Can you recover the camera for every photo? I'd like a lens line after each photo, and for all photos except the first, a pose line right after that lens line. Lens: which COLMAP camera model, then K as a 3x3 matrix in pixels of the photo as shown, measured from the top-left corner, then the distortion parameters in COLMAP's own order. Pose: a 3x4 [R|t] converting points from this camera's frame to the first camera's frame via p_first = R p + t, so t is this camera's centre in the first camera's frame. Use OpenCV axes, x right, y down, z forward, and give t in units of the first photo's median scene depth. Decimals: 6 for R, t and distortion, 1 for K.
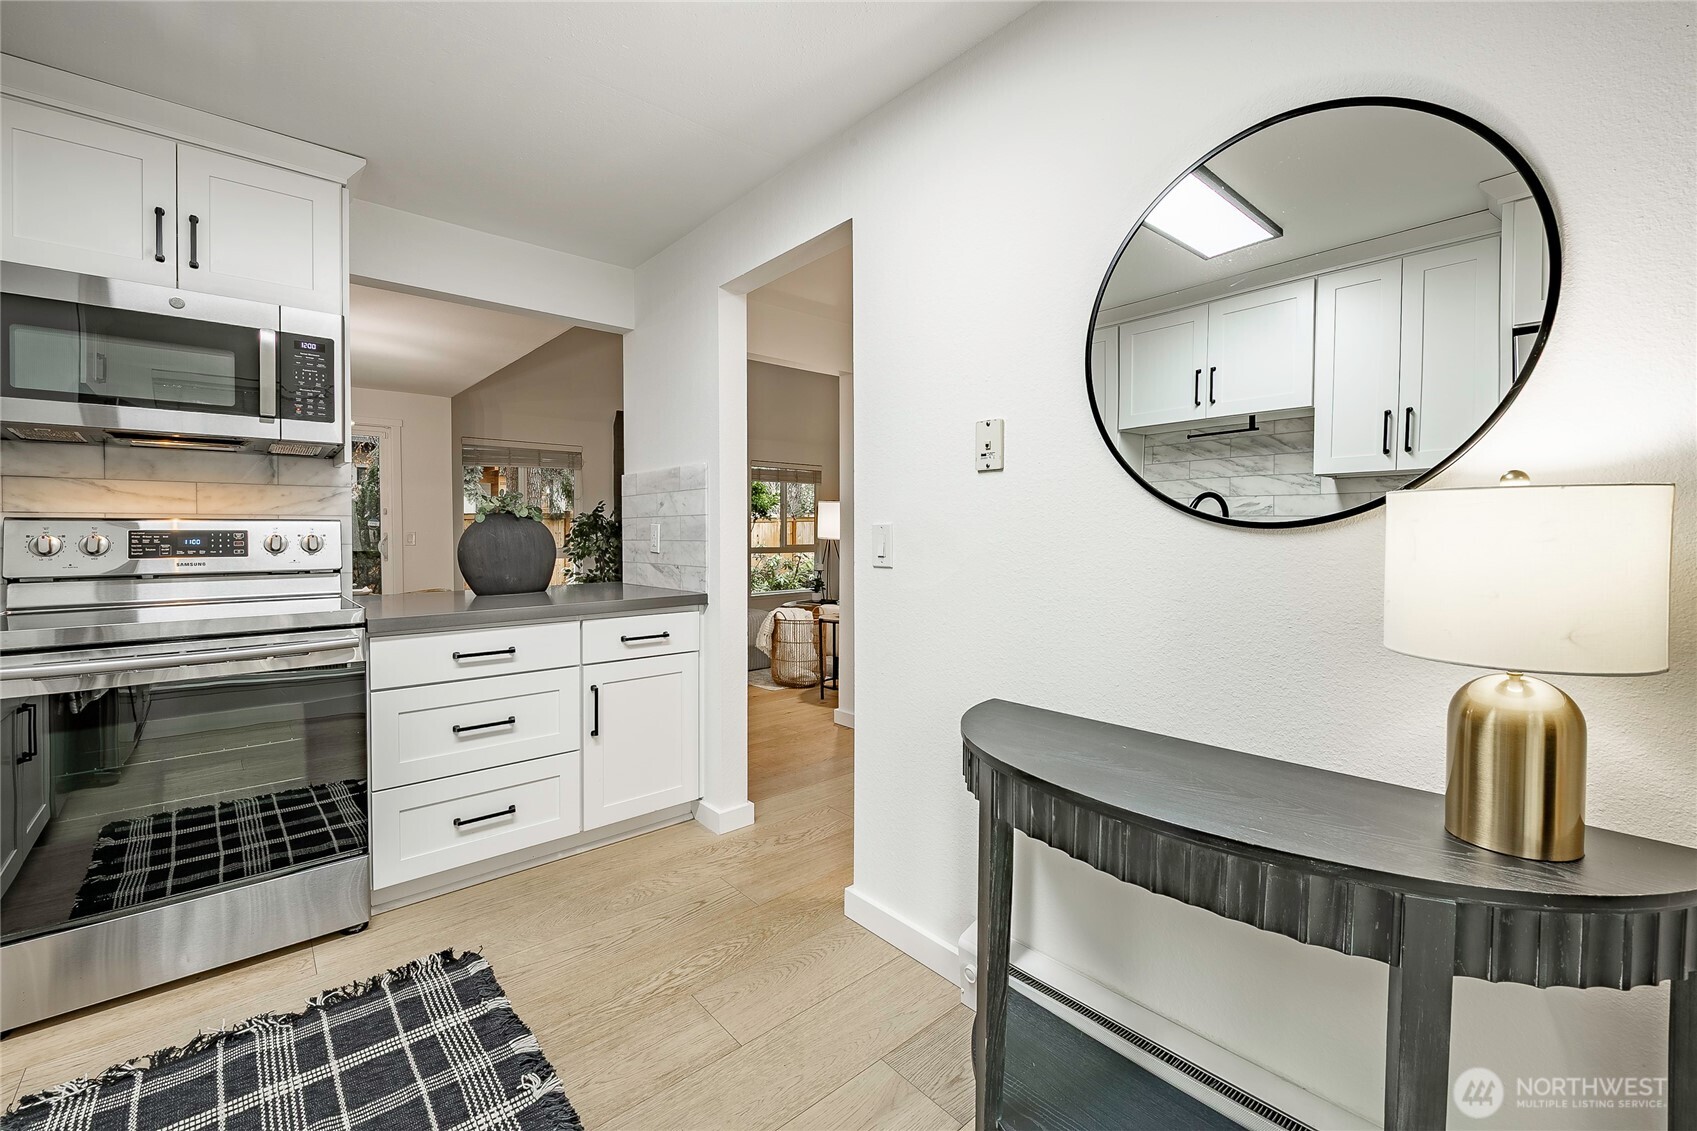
lens RADIAL K [[685.7, 0, 846.7], [0, 685.7, 542.7], [0, 0, 1]] dist [-0.010364, -0.000468]
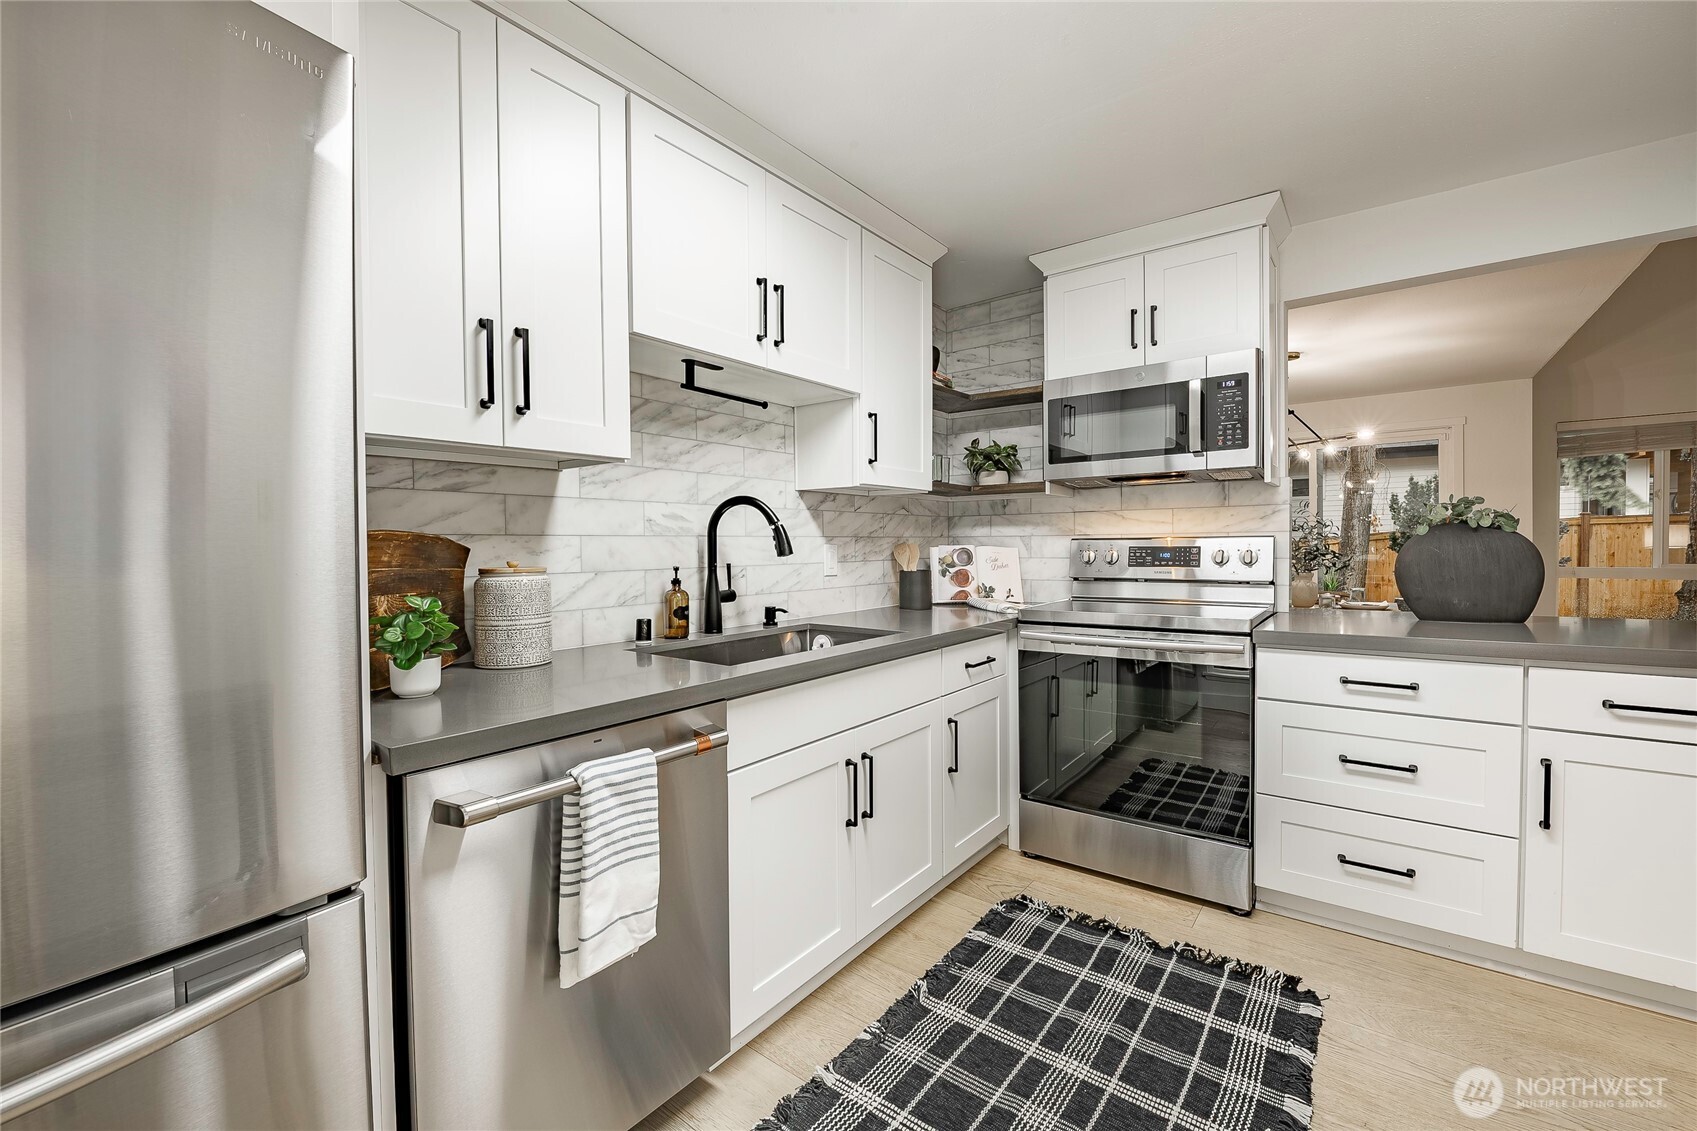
lens RADIAL K [[706.3, 0, 877.3], [0, 706.3, 555.3], [0, 0, 1]] dist [-0.014771, -0.000636]
pose [[0.206612, 0.010331, -0.978368, 0.240902], [-0.005329, 0.999941, 0.009433, -0.010908], [0.978408, 0.003265, 0.206655, 0.188086]]
